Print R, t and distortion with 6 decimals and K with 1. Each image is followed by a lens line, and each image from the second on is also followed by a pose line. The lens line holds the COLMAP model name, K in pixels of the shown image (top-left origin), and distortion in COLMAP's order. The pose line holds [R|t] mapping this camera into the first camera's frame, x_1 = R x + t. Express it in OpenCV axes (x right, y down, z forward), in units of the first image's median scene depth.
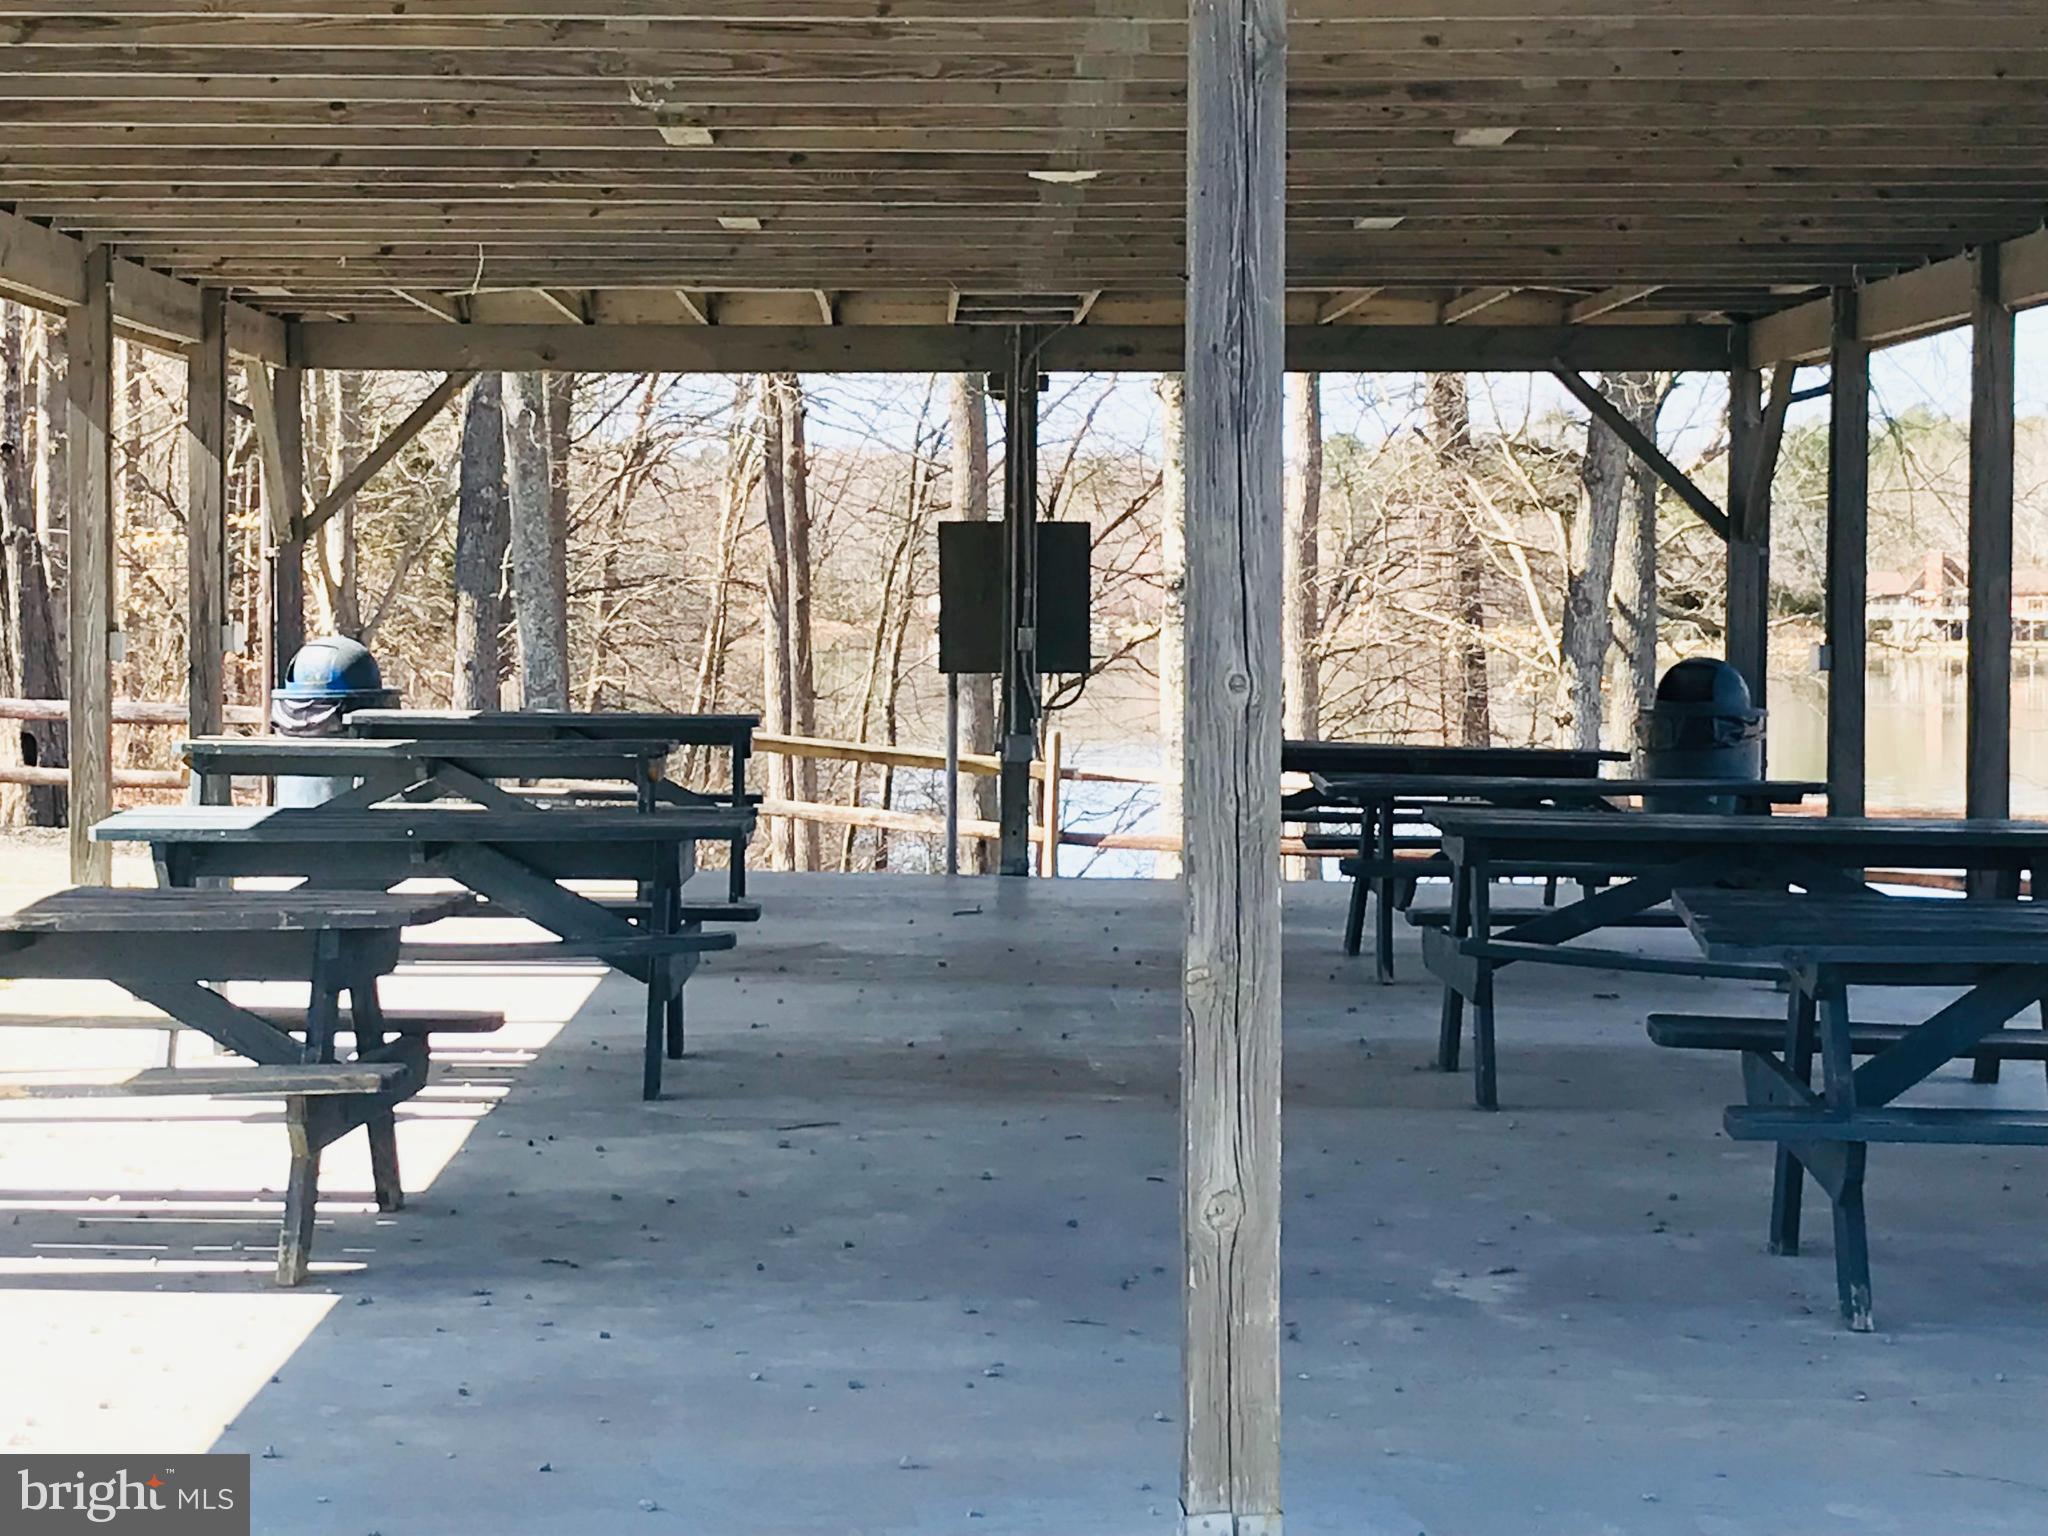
lens RADIAL K [[4423.8, 0, 1024.0], [0, 4423.8, 768.0], [0, 0, 1]] dist [0.679581, 0.030075]
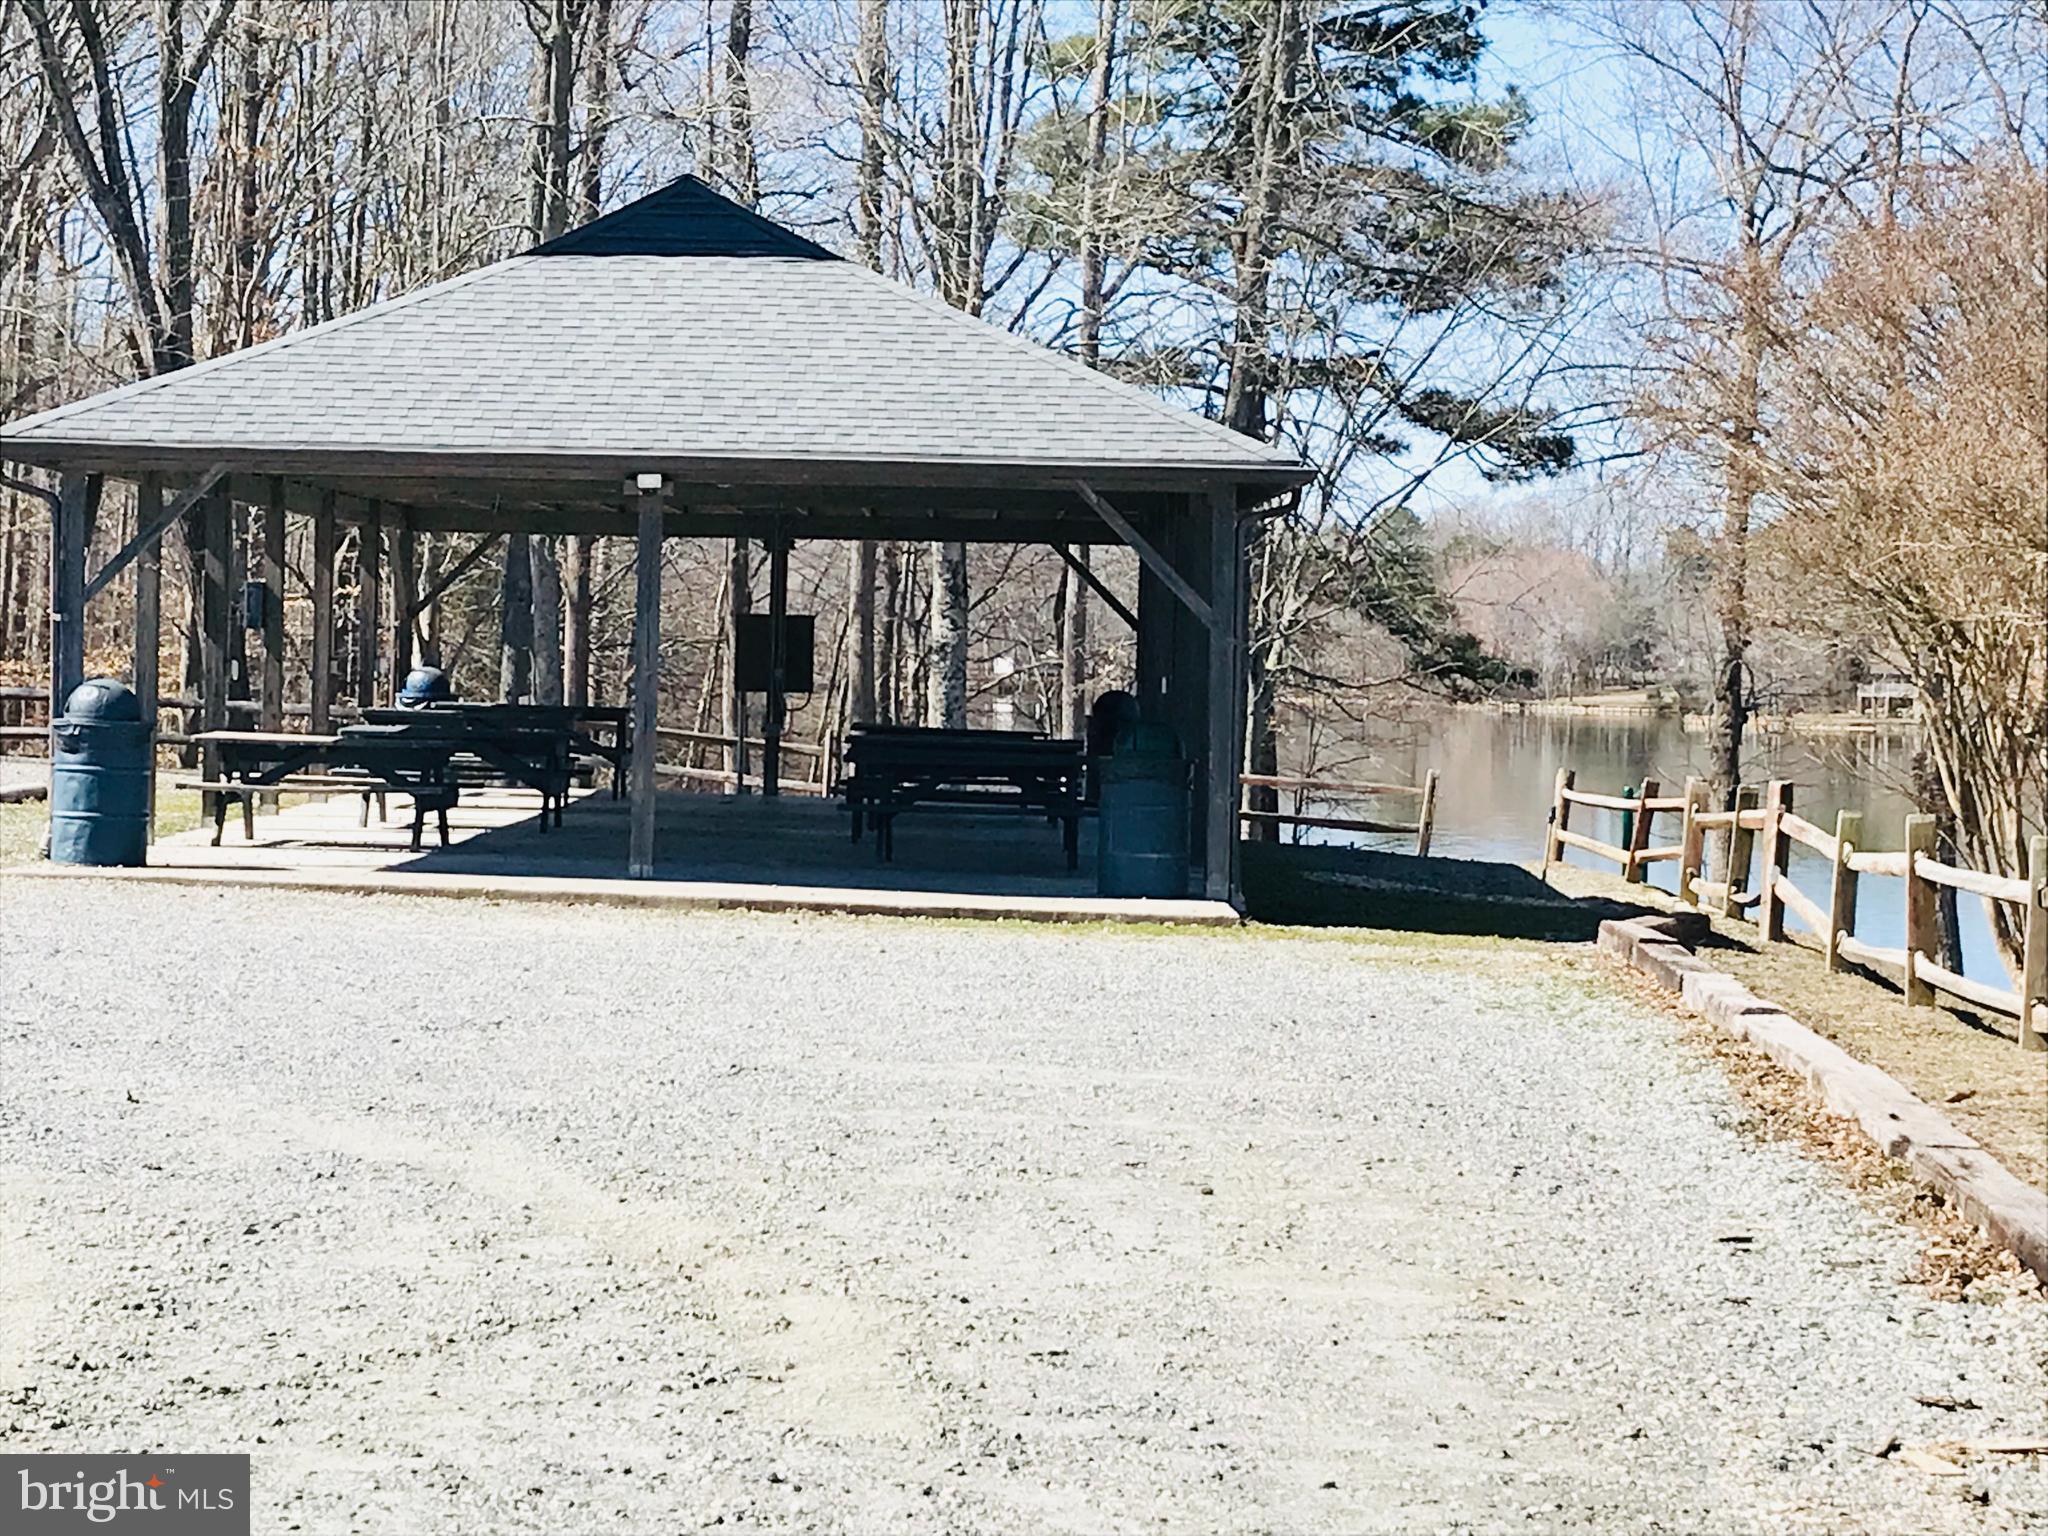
lens RADIAL K [[4423.8, 0, 1024.0], [0, 4423.8, 768.0], [0, 0, 1]] dist [0.679581, 0.030075]
pose [[0.999662, 0.019680, -0.017012, 0.142055], [-0.019918, 0.999704, -0.013948, 0.036914], [0.016733, 0.014283, 0.999758, -0.952626]]
